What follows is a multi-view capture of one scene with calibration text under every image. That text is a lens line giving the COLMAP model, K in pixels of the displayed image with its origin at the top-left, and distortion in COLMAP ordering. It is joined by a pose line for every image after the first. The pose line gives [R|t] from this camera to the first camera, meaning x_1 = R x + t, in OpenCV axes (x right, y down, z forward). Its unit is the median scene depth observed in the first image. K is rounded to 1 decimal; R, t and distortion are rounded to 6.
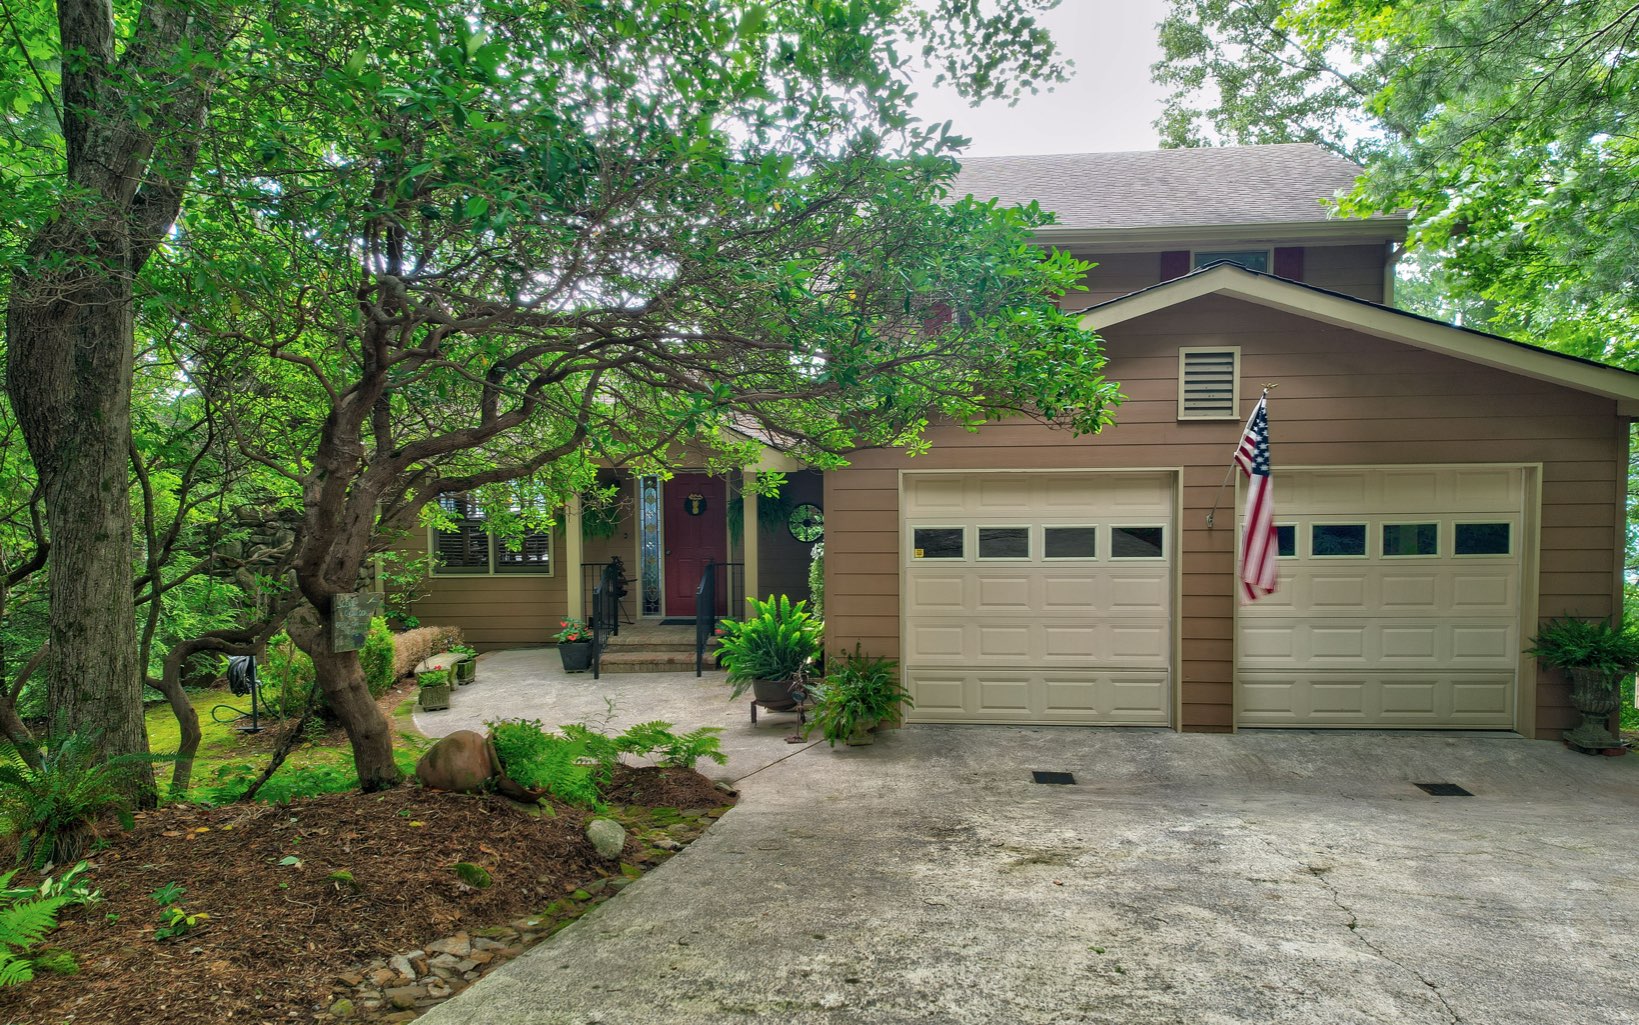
lens RADIAL K [[1130.3, 0, 821.4], [0, 1130.3, 529.0], [0, 0, 1]] dist [0.092519, -0.075291]
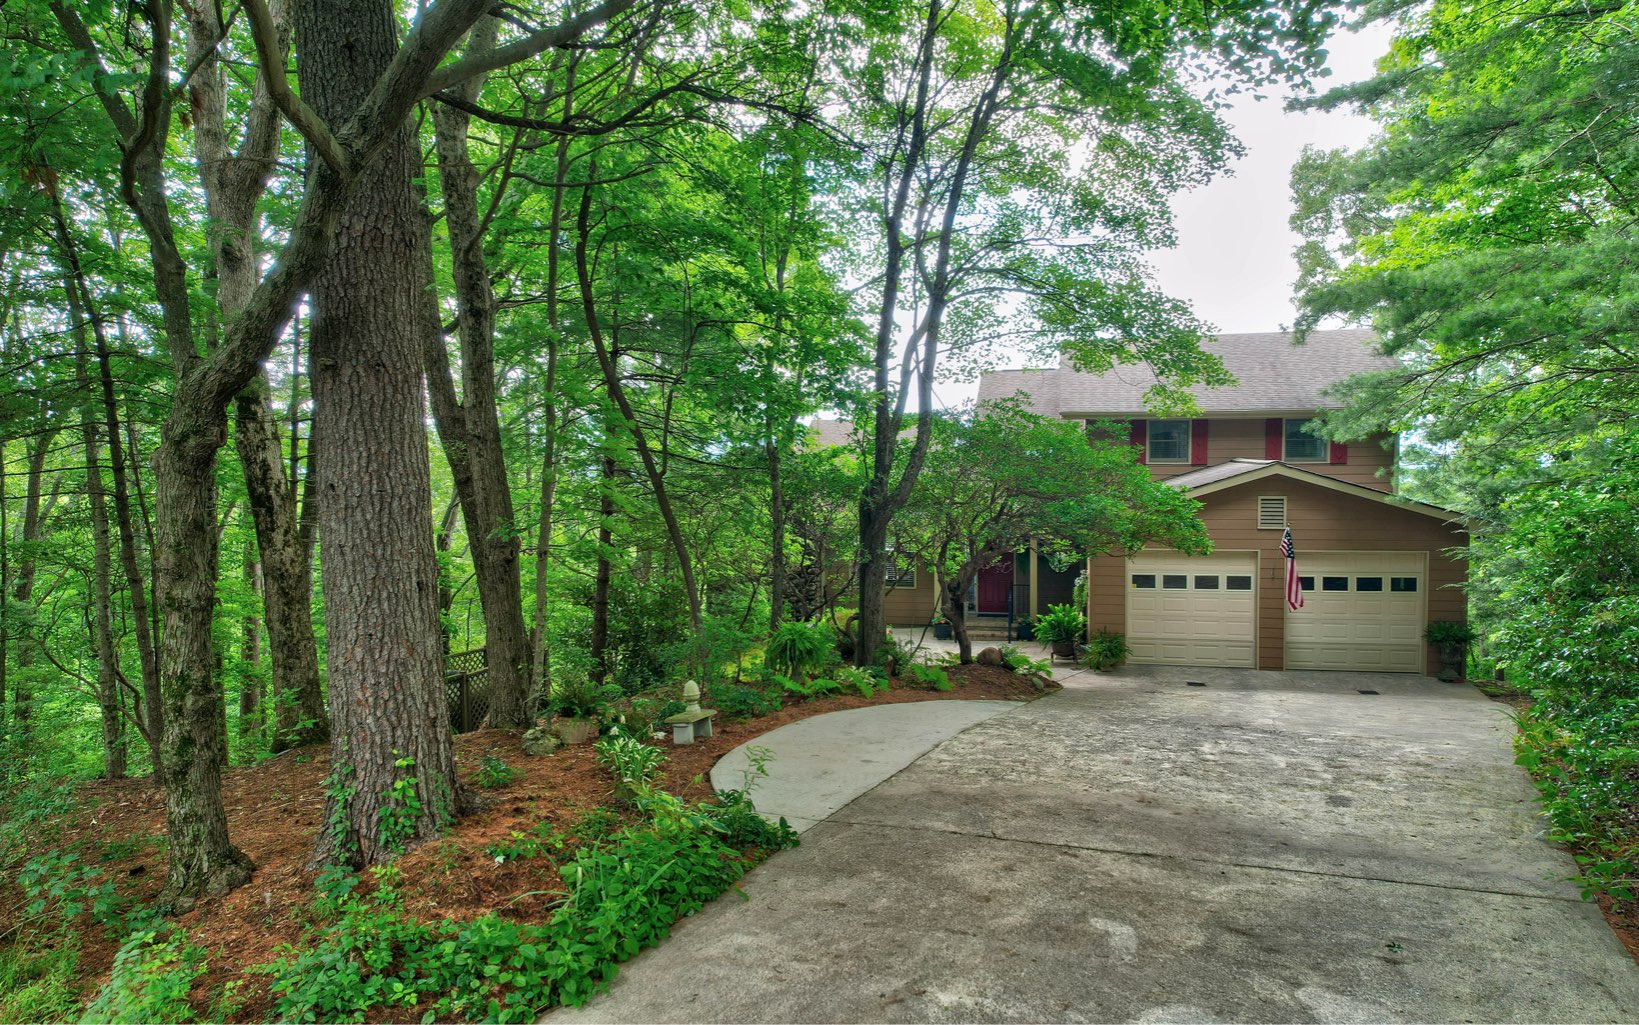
lens RADIAL K [[1130.3, 0, 821.4], [0, 1130.3, 529.0], [0, 0, 1]] dist [0.092519, -0.075291]
pose [[0.990121, 0.009984, -0.139863, -0.212069], [-0.009606, 0.999948, 0.003376, -0.092698], [0.139889, -0.001999, 0.990165, -1.297785]]
